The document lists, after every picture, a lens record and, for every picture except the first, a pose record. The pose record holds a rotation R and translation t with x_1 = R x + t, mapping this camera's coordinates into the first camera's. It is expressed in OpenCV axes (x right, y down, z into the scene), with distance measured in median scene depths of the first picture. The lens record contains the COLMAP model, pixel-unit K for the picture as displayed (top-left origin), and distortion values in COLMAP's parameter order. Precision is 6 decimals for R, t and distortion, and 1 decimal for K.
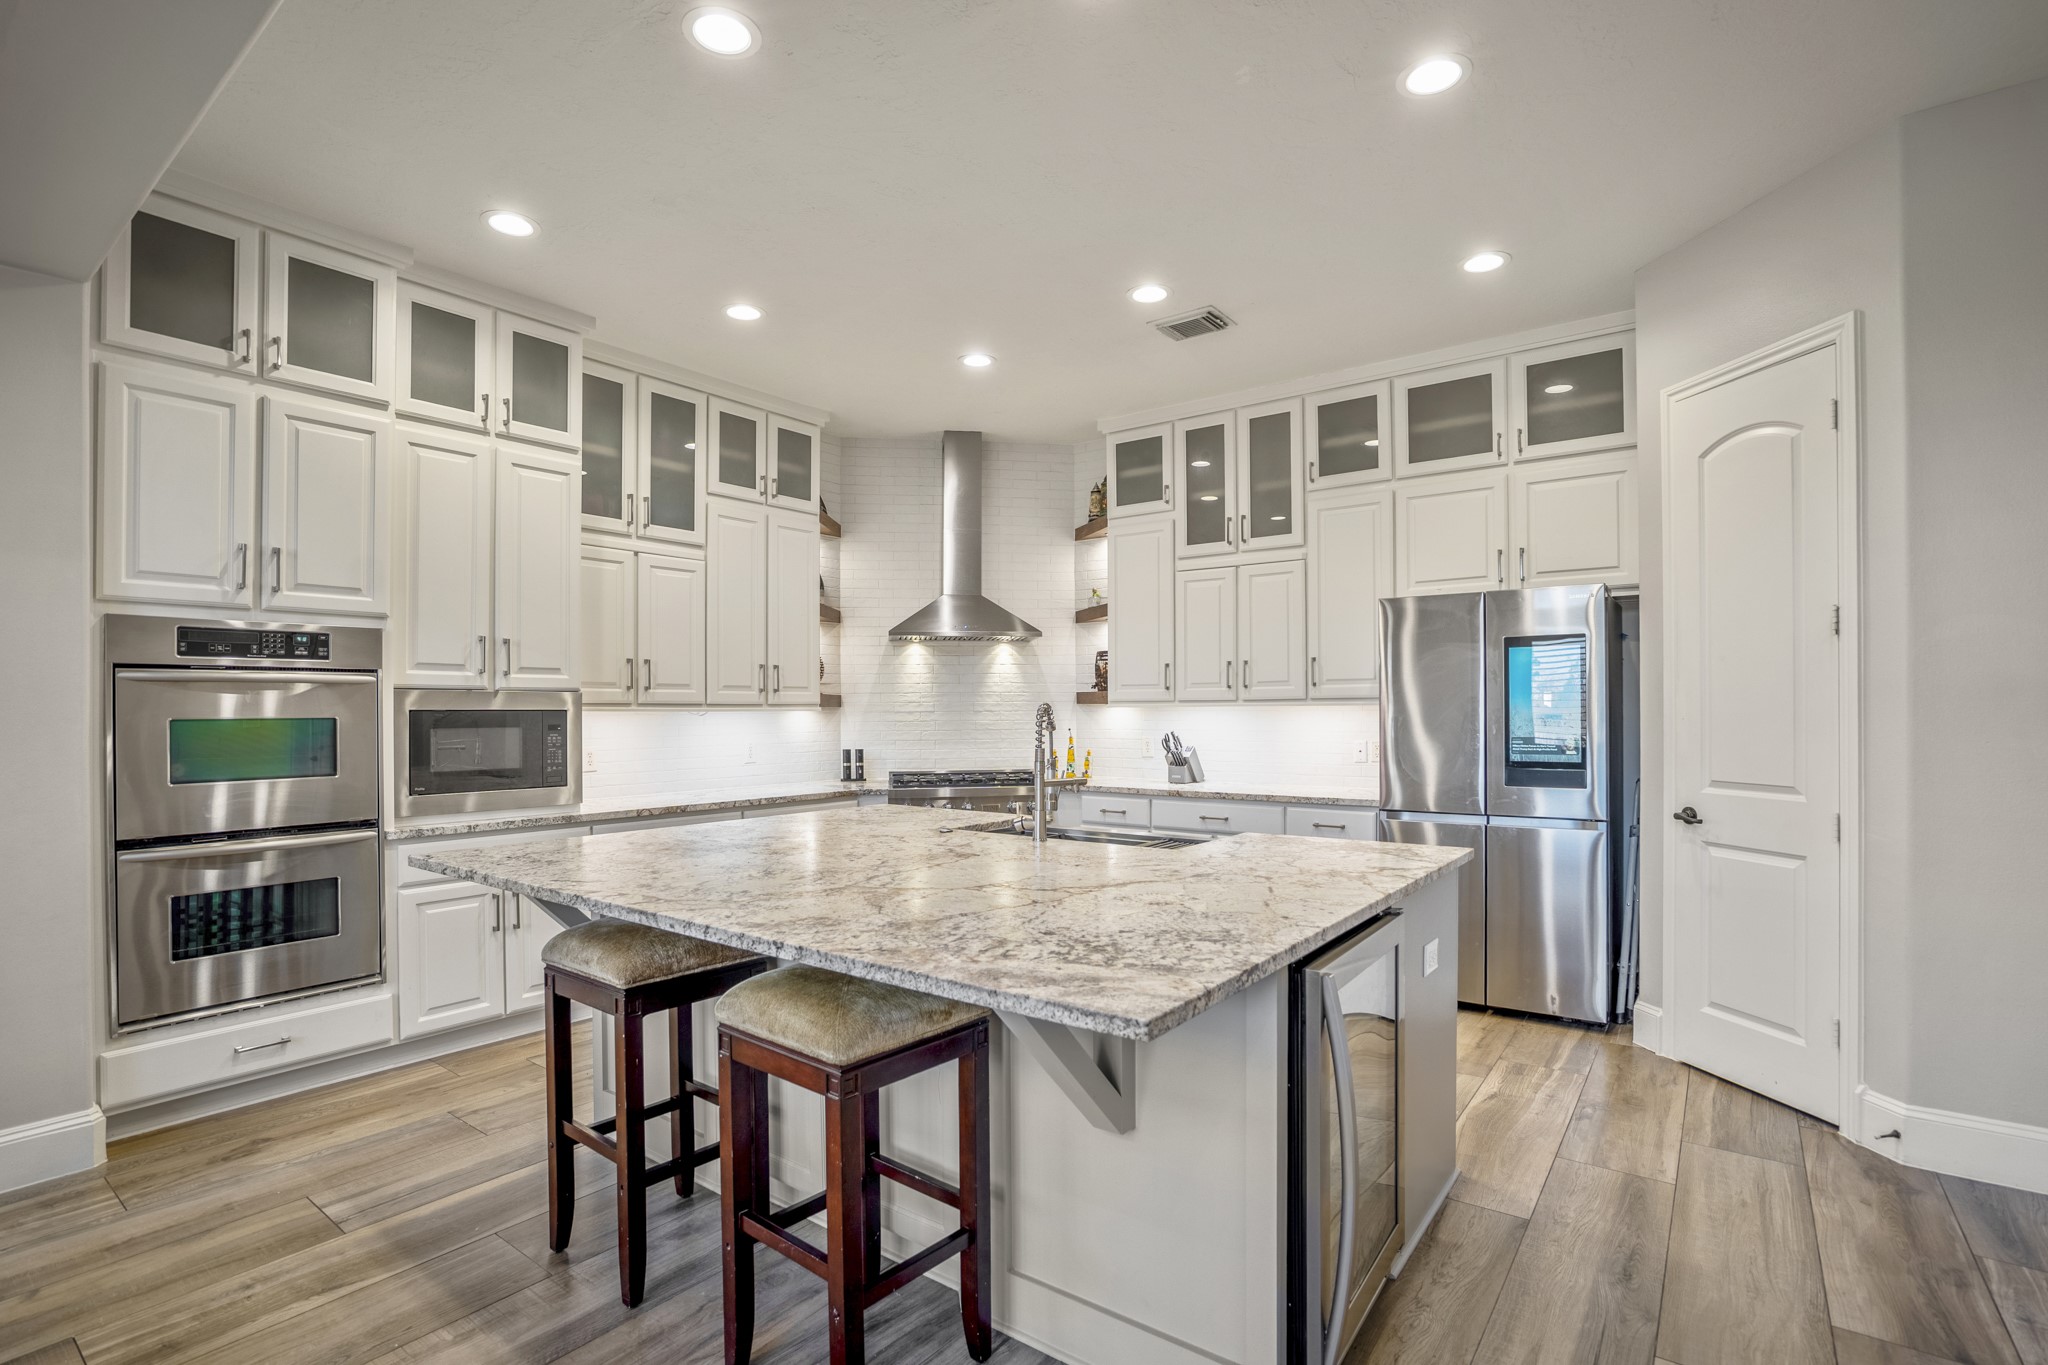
lens RADIAL K [[1052.9, 0, 1027.4], [0, 1052.9, 707.0], [0, 0, 1]] dist [0.110208, 0.000090]
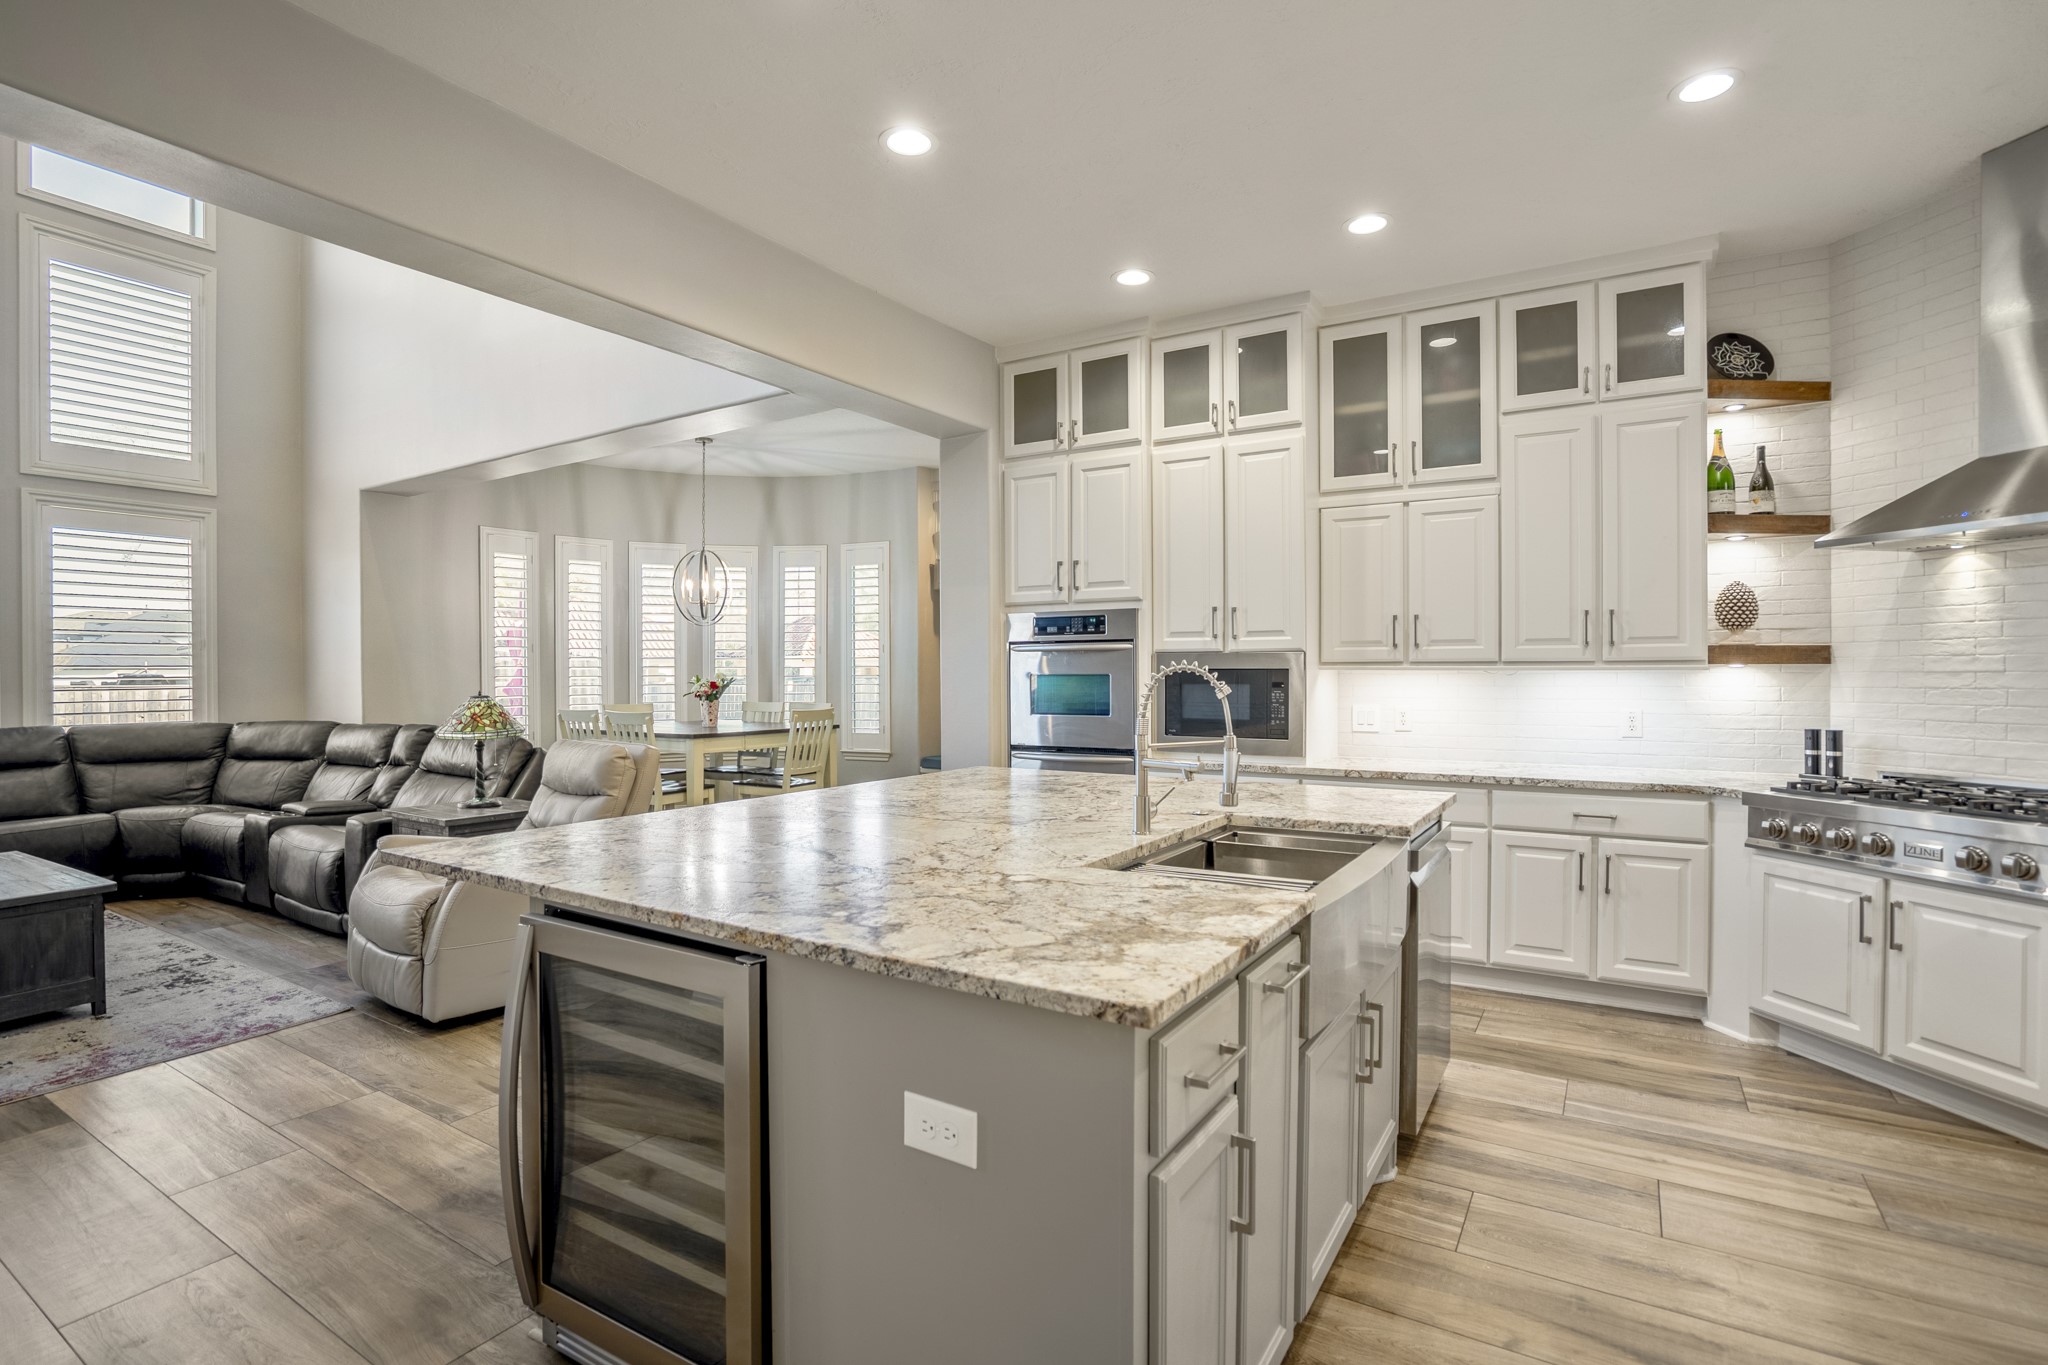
lens RADIAL K [[963.0, 0, 1024.0], [0, 963.0, 682.5], [0, 0, 1]] dist [-0.000314, 0.000211]
pose [[0.124282, 0.019583, -0.992054, 0.484039], [0.006438, 0.999768, 0.020542, -0.004939], [0.992226, -0.008940, 0.124127, 0.608507]]
